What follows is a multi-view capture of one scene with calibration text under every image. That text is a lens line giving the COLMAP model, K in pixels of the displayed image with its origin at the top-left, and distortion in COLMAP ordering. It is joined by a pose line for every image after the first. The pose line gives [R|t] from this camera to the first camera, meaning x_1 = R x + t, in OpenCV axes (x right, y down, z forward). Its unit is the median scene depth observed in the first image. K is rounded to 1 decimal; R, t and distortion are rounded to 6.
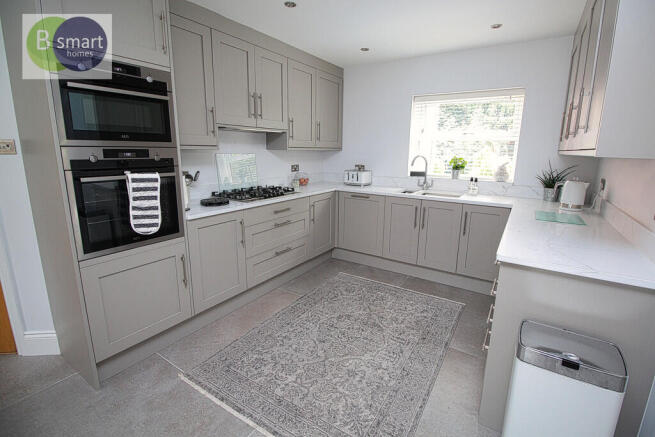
lens RADIAL K [[305.0, 0, 325.8], [0, 305.0, 214.9], [0, 0, 1]] dist [-0.018589, -0.003981]
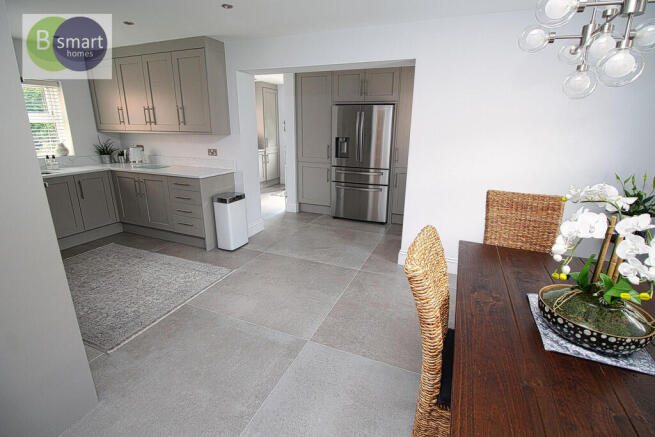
lens RADIAL K [[305.0, 0, 326.3], [0, 305.0, 214.0], [0, 0, 1]] dist [-0.018589, -0.003981]
pose [[-0.169222, -0.288897, 0.942286, -1.569931], [0.188069, 0.929041, 0.318611, -0.144156], [-0.967468, 0.231131, -0.102882, 0.239811]]
